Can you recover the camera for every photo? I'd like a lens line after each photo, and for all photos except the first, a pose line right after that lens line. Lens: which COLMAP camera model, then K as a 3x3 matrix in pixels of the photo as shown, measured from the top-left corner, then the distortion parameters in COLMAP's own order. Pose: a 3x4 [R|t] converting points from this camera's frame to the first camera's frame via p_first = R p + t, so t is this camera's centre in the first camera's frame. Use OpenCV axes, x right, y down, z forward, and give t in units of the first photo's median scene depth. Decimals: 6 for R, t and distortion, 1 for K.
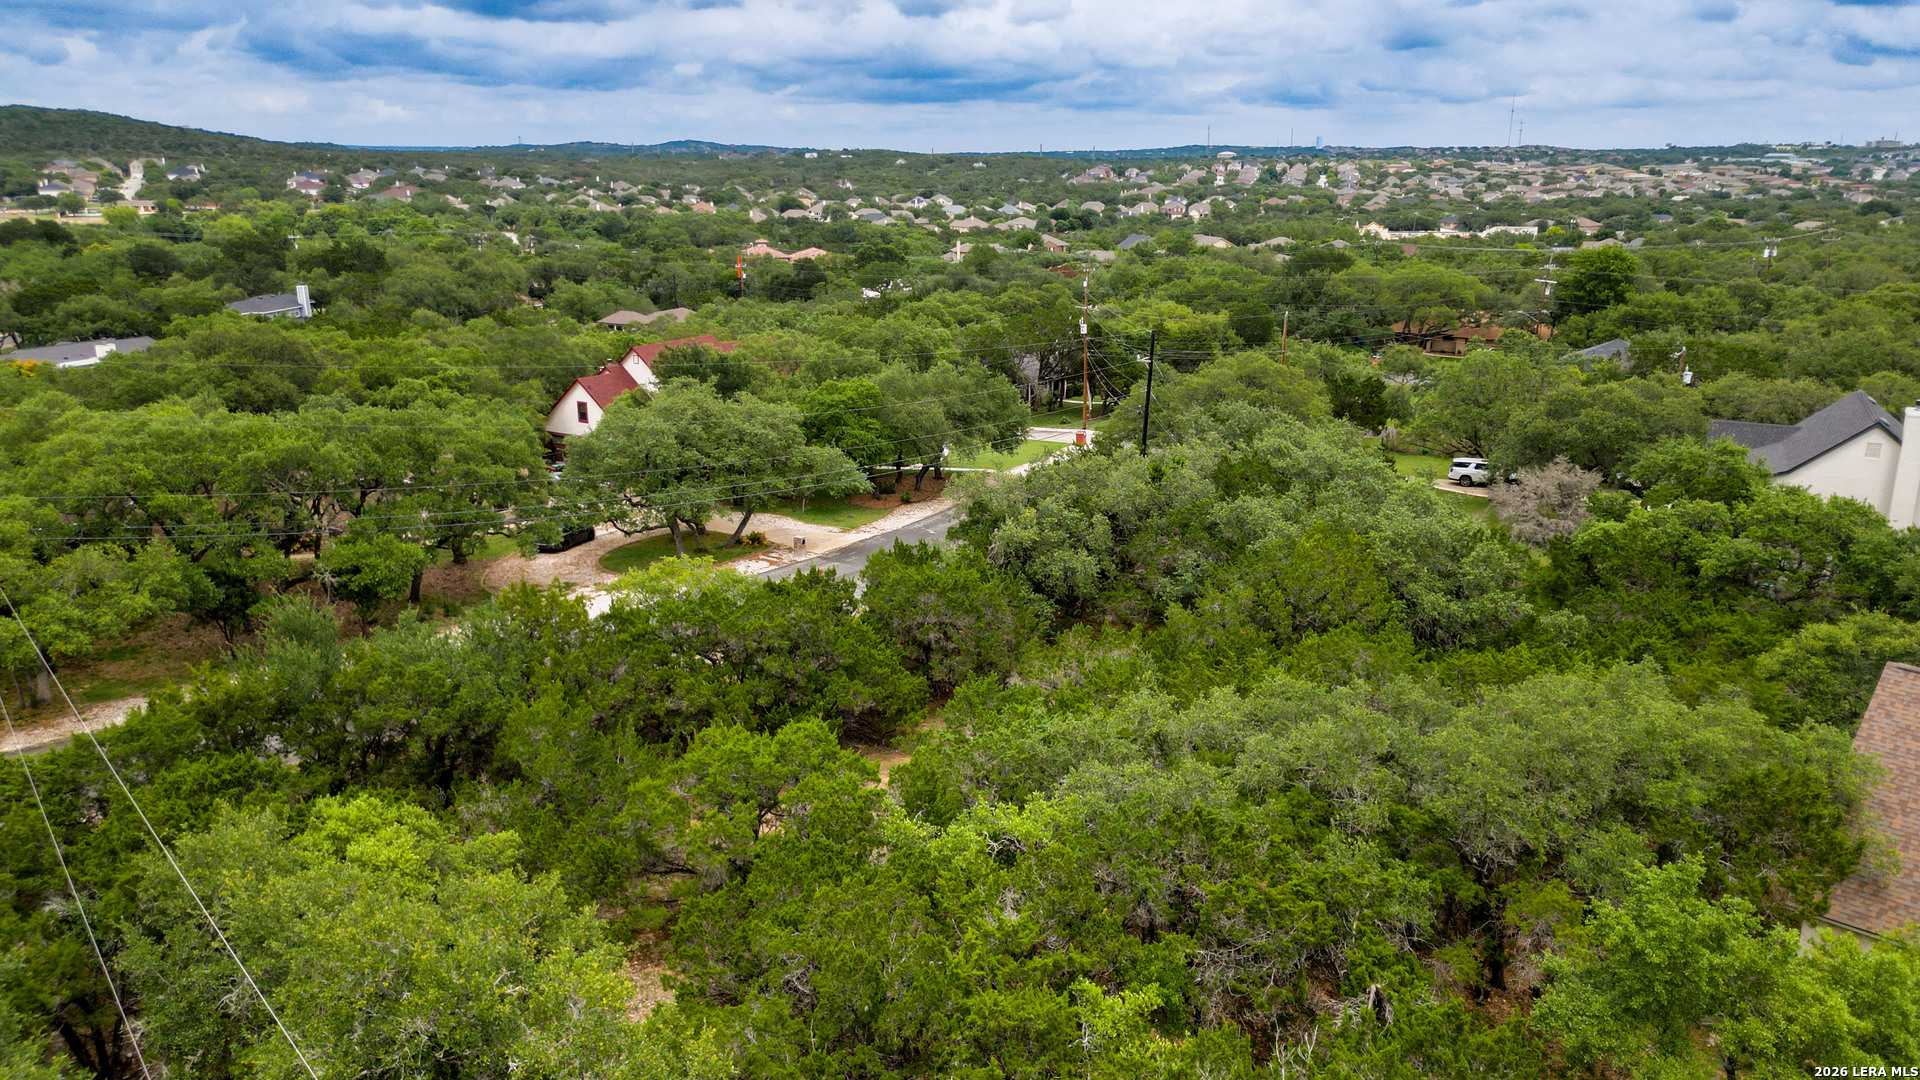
lens RADIAL K [[1344.2, 0, 952.3], [0, 1344.2, 538.8], [0, 0, 1]] dist [0.072884, -0.071459]
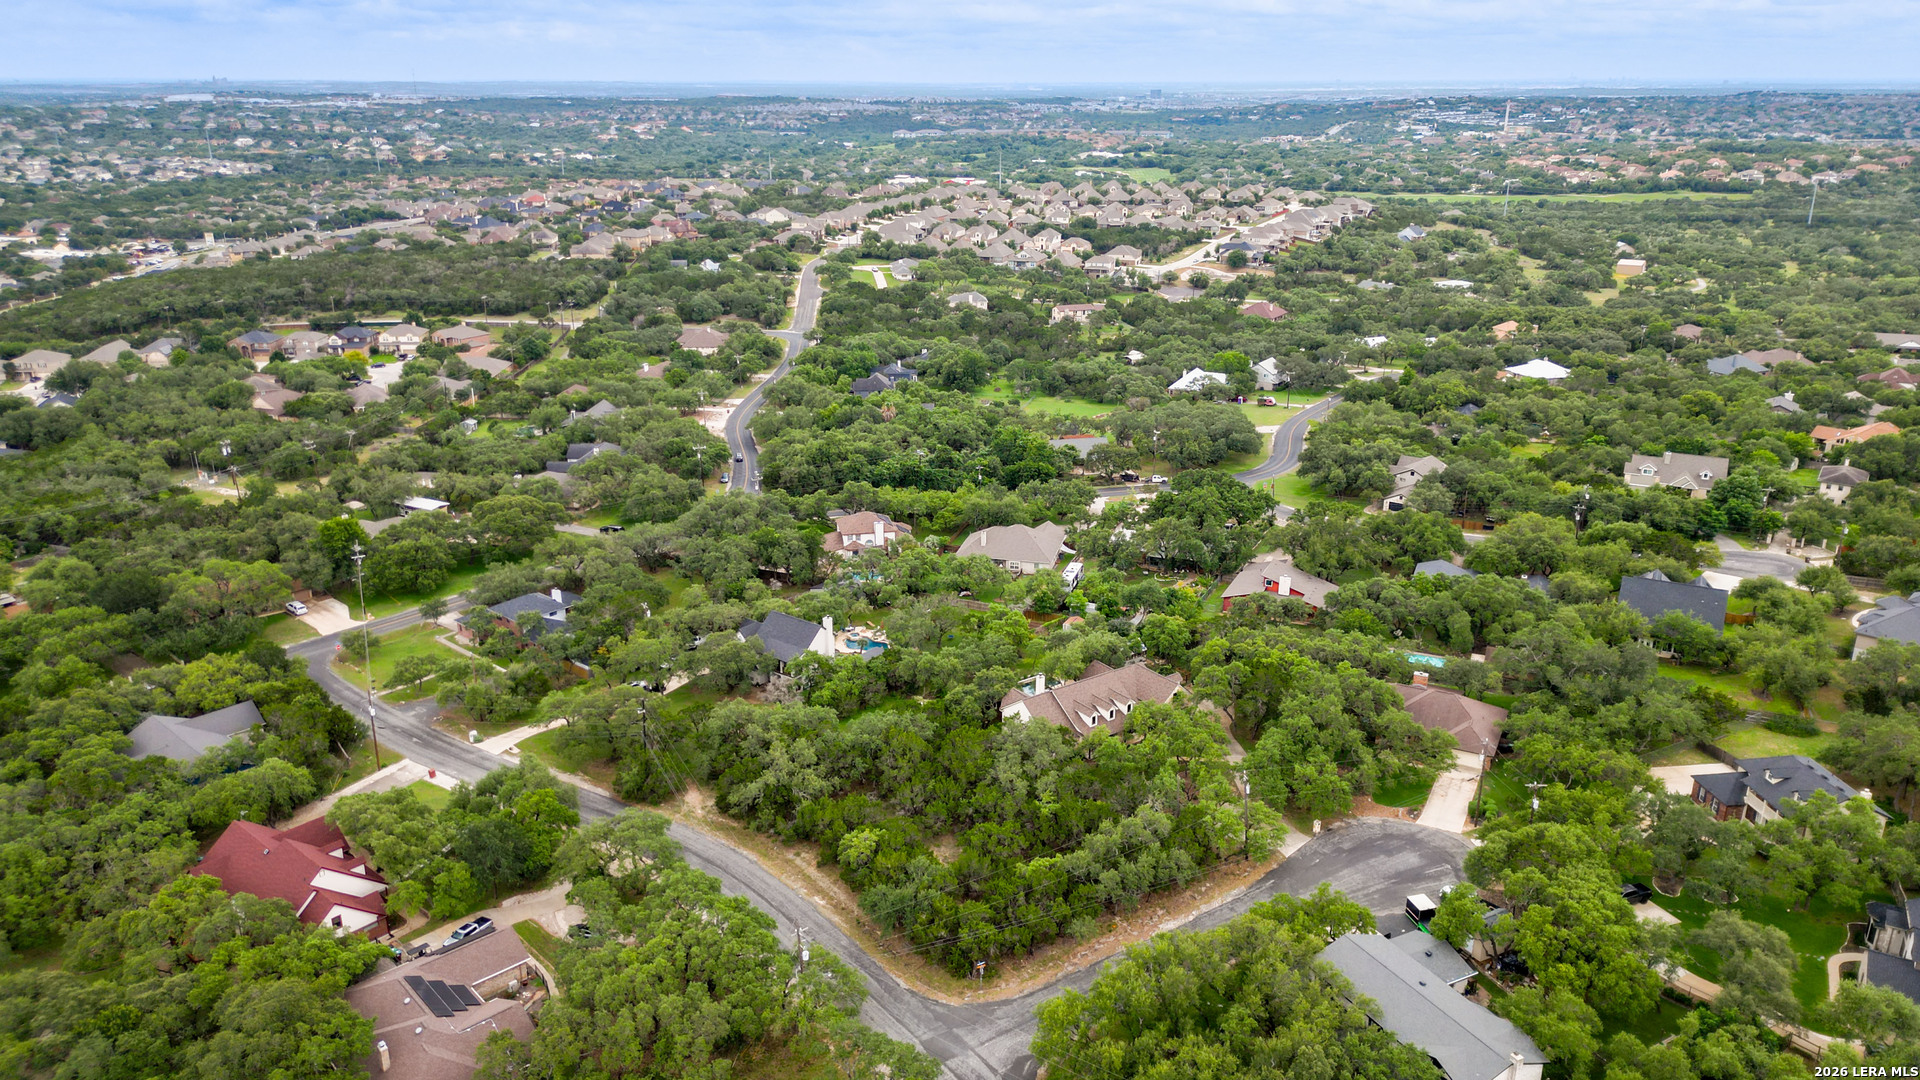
lens RADIAL K [[1344.2, 0, 950.7], [0, 1344.2, 524.1], [0, 0, 1]] dist [0.072884, -0.071459]
pose [[0.160316, -0.312321, 0.936352, -0.236475], [0.273270, 0.925586, 0.261942, -0.116422], [-0.948484, 0.213884, 0.233734, -0.005620]]
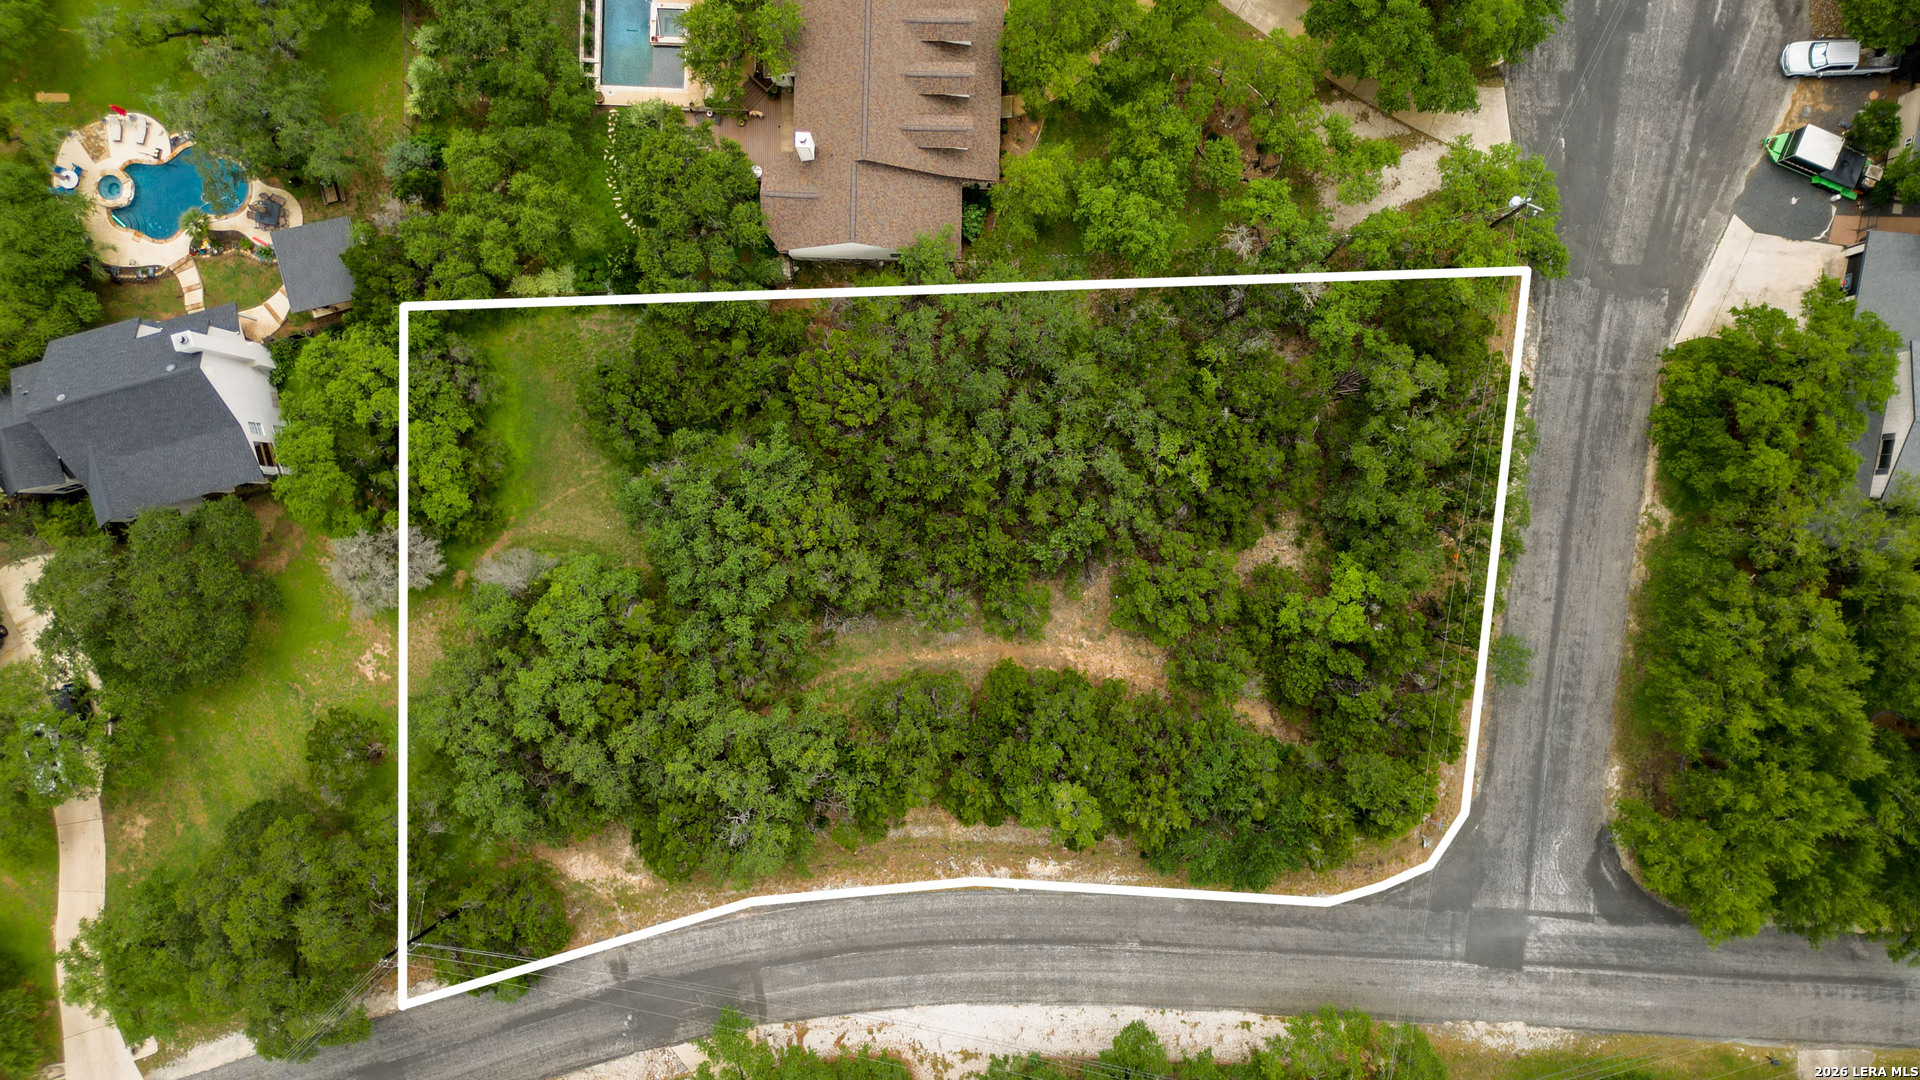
lens RADIAL K [[1344.2, 0, 951.8], [0, 1344.2, 548.0], [0, 0, 1]] dist [0.072884, -0.071459]
pose [[-0.690546, -0.723270, 0.005137, 0.010475], [0.213086, -0.196648, 0.957039, -0.129210], [-0.691187, 0.661975, 0.289913, 0.033336]]
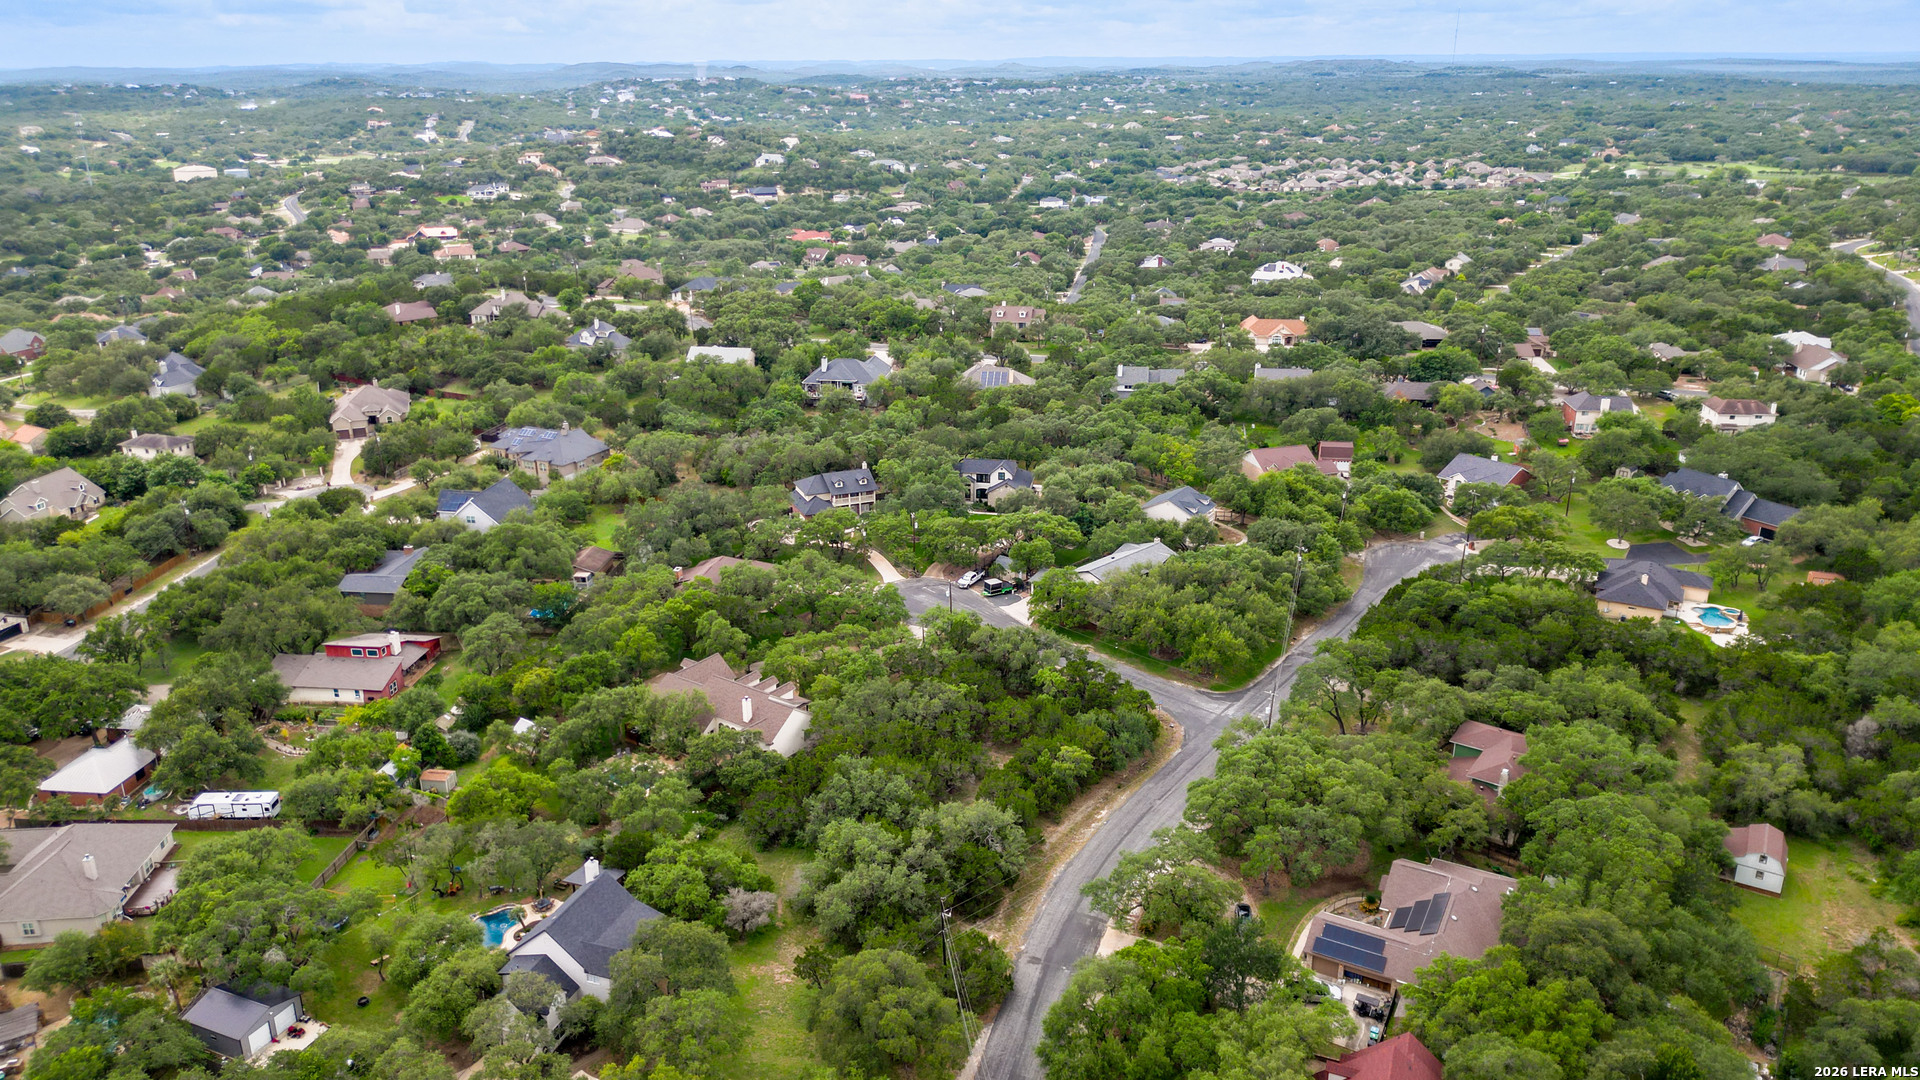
lens RADIAL K [[1344.2, 0, 948.5], [0, 1344.2, 520.5], [0, 0, 1]] dist [0.072884, -0.071459]
pose [[-0.986288, 0.055919, -0.155270, 0.050893], [-0.042320, 0.823685, 0.565466, -0.199908], [0.159514, 0.564283, -0.810024, 0.284018]]
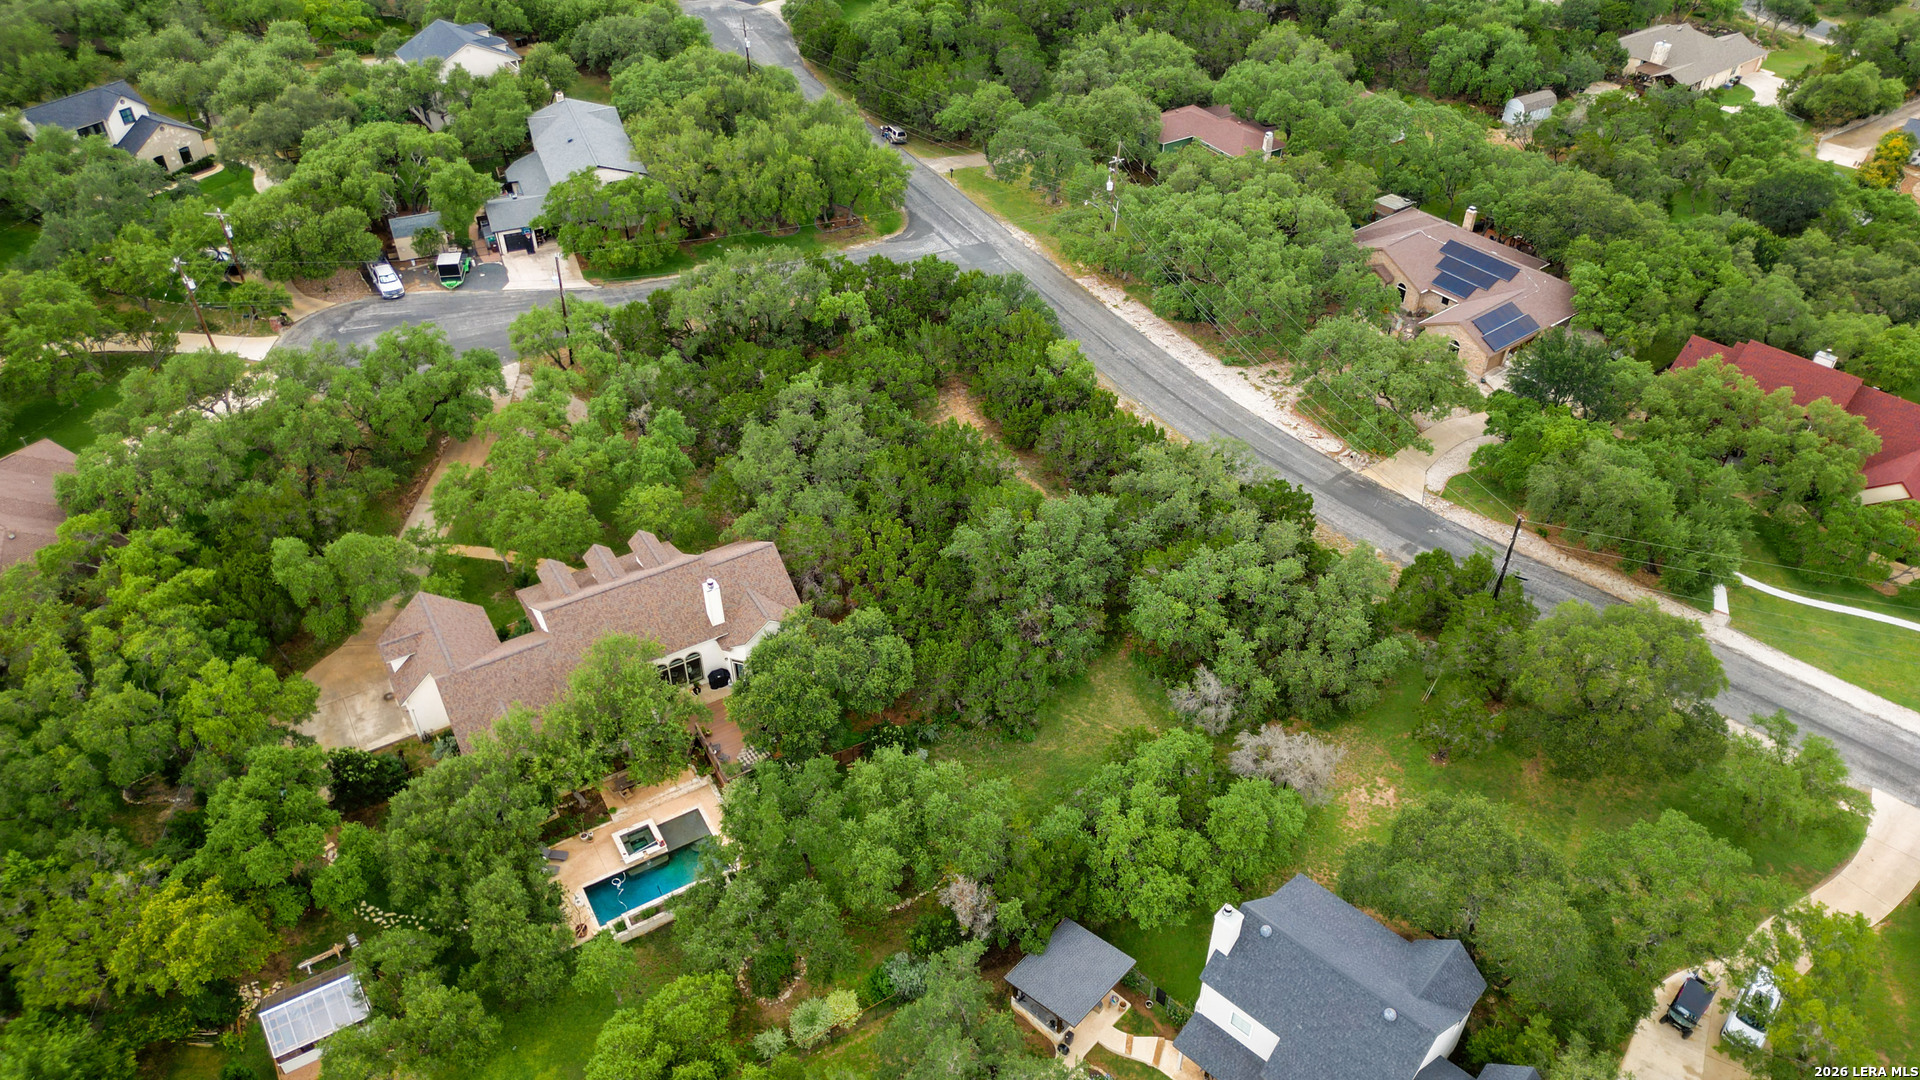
lens RADIAL K [[1344.2, 0, 952.6], [0, 1344.2, 539.4], [0, 0, 1]] dist [0.072884, -0.071459]
pose [[-0.241943, 0.604505, -0.758971, 0.153588], [-0.267606, 0.710300, 0.651046, -0.101756], [0.932658, 0.360621, -0.010083, 0.080085]]
